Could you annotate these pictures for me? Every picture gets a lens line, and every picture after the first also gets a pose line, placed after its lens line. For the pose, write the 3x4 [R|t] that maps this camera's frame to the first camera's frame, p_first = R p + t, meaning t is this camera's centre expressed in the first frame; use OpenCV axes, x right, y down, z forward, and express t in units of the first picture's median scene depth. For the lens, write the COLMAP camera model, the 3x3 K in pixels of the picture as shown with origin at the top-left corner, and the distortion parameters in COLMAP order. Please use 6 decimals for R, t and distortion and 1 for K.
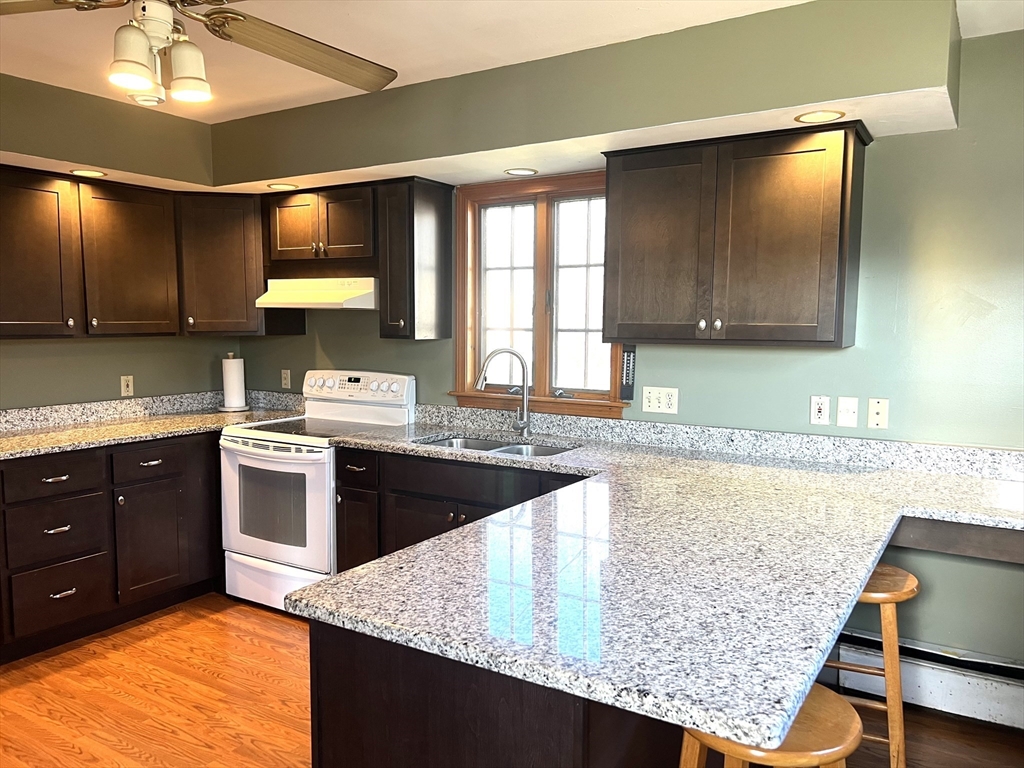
lens RADIAL K [[771.0, 0, 512.0], [0, 771.0, 384.0], [0, 0, 1]] dist [0.033735, -0.002414]
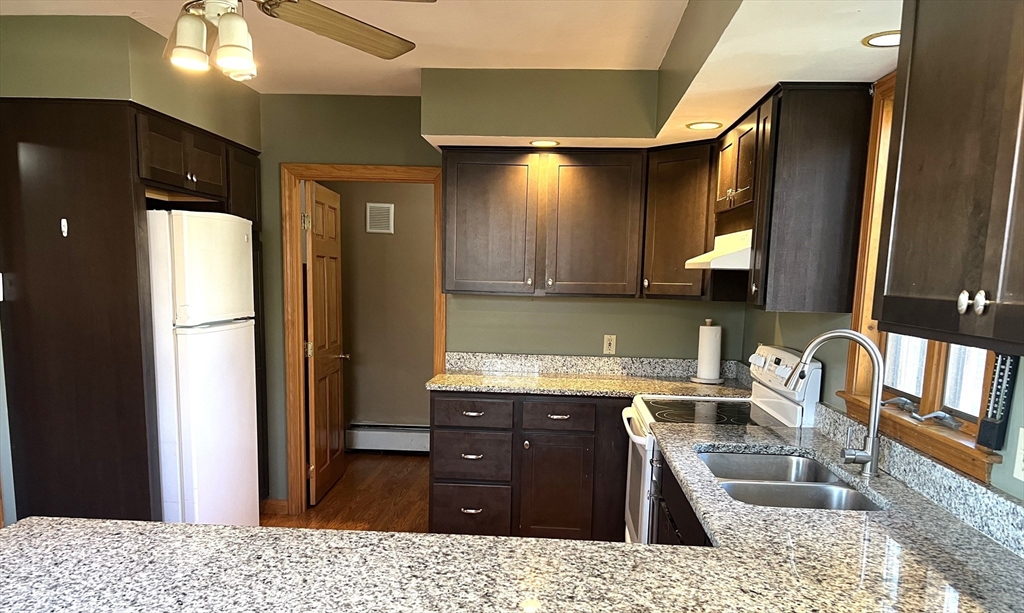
lens RADIAL K [[764.6, 0, 511.8], [0, 764.6, 400.3], [0, 0, 1]] dist [0.007499, 0.000514]
pose [[0.467032, 0.150021, -0.871421, 0.397990], [-0.096079, 0.988277, 0.118646, -0.036713], [0.879005, 0.028314, 0.475971, 0.435760]]
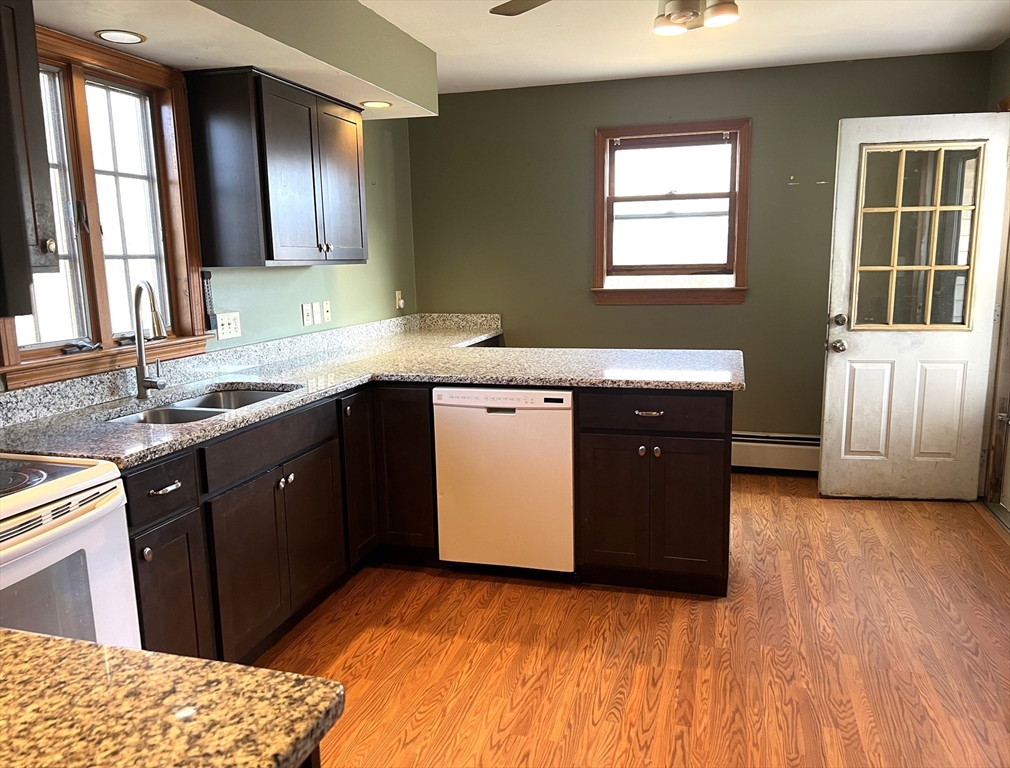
lens RADIAL K [[782.3, 0, 505.0], [0, 782.3, 384.0], [0, 0, 1]] dist [-0.001320, -0.001303]
pose [[-0.270657, -0.157819, 0.949651, -0.788946], [0.096516, 0.977052, 0.189881, -0.056500], [-0.957825, 0.143049, -0.249214, 0.834563]]
